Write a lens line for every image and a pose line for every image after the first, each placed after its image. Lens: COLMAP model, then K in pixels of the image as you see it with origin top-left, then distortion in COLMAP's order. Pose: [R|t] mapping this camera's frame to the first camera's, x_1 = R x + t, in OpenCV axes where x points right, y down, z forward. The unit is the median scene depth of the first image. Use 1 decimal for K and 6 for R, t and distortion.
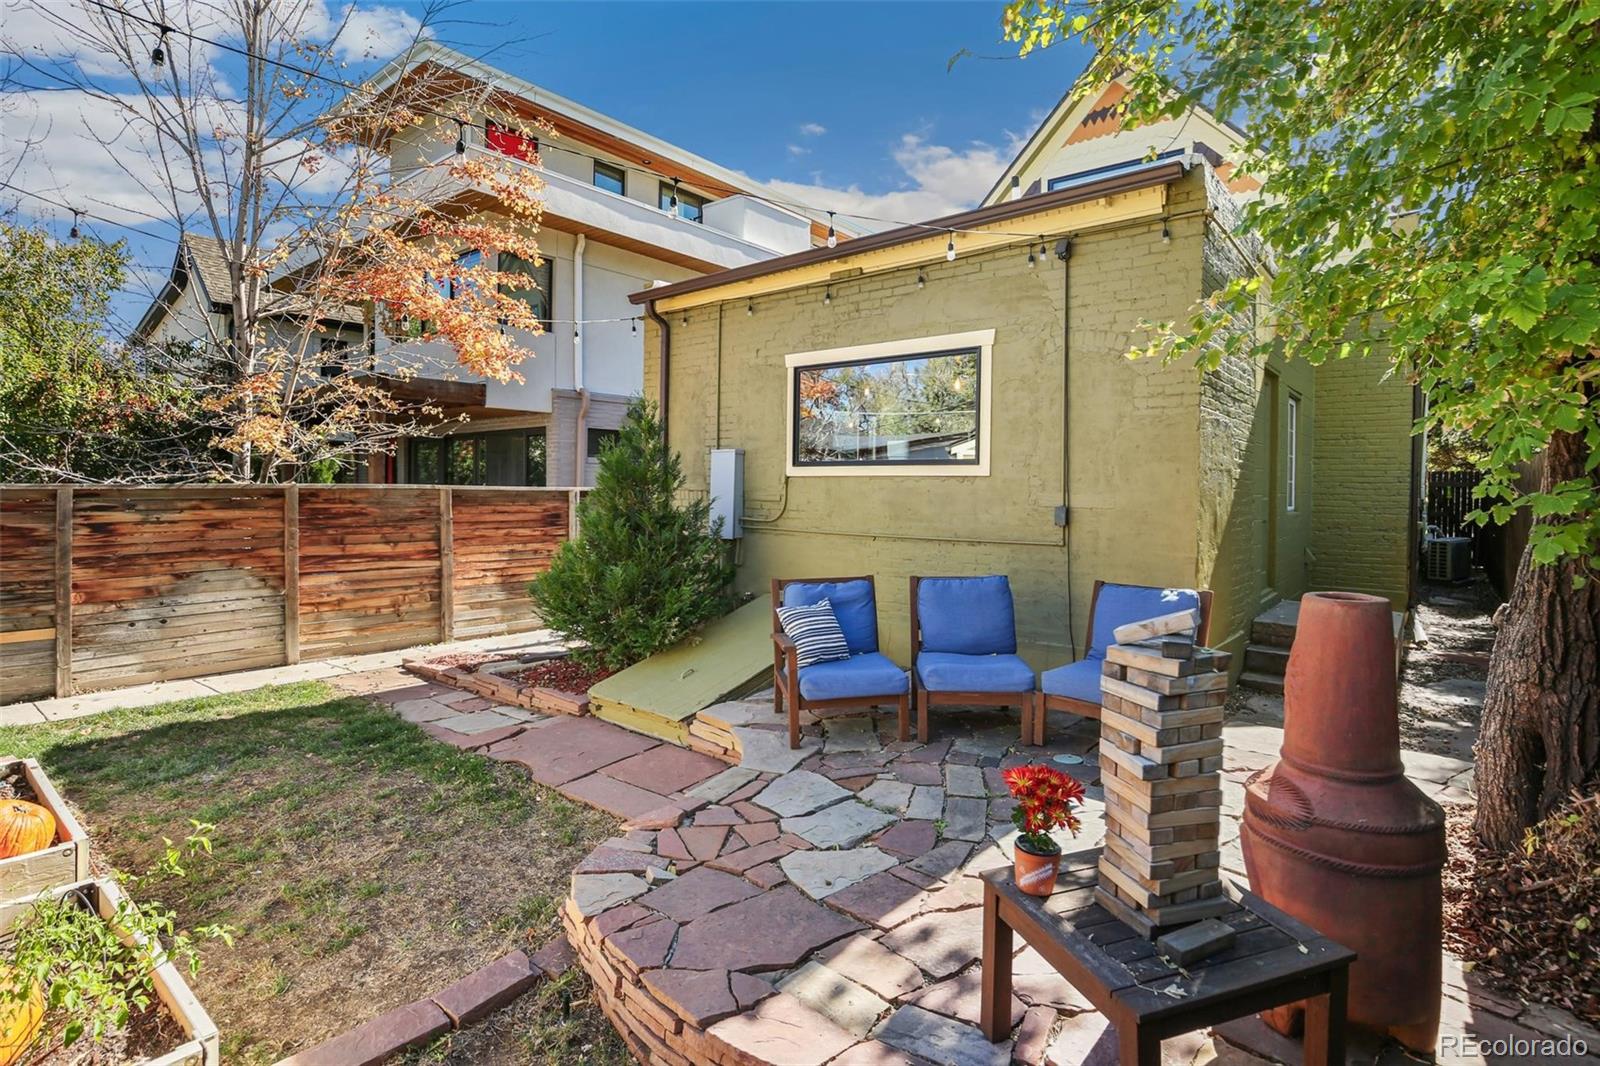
lens RADIAL K [[779.9, 0, 784.6], [0, 779.9, 497.8], [0, 0, 1]] dist [-0.026518, 0.000297]
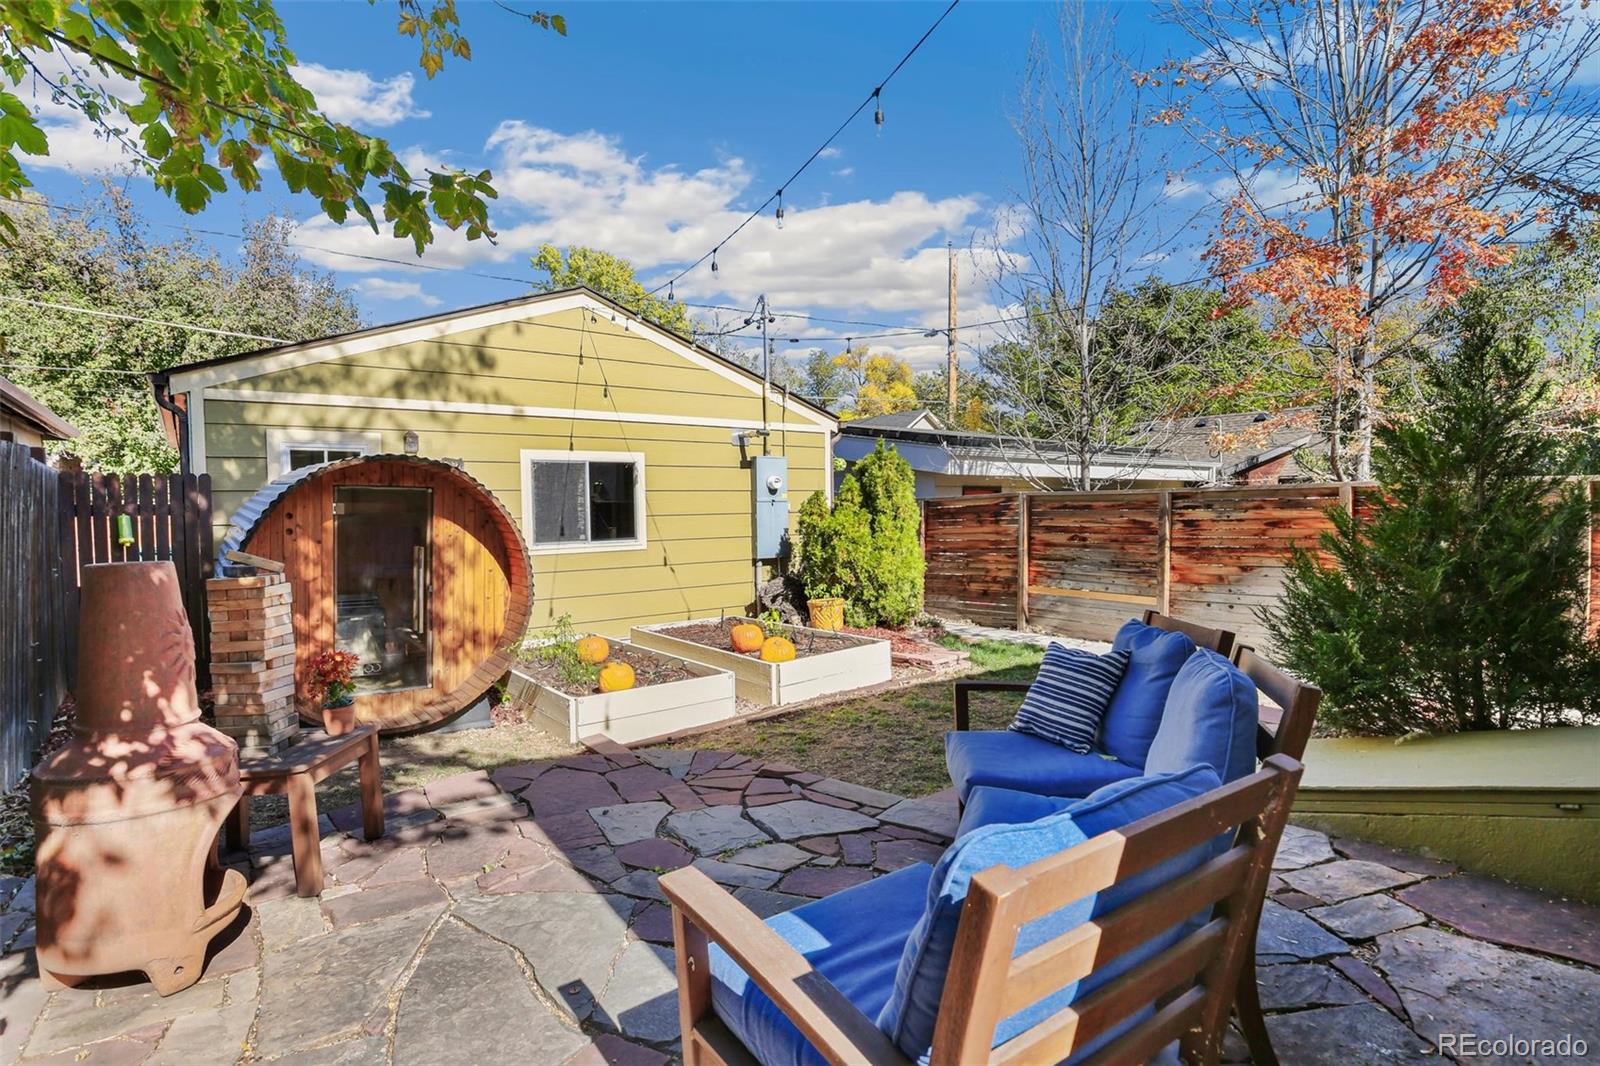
lens RADIAL K [[779.9, 0, 797.3], [0, 779.9, 527.7], [0, 0, 1]] dist [-0.026518, 0.000297]
pose [[-0.200423, 0.020920, -0.979486, 0.474814], [0.005210, 0.999781, 0.020287, 0.017465], [0.979696, -0.001037, -0.200488, 0.631647]]
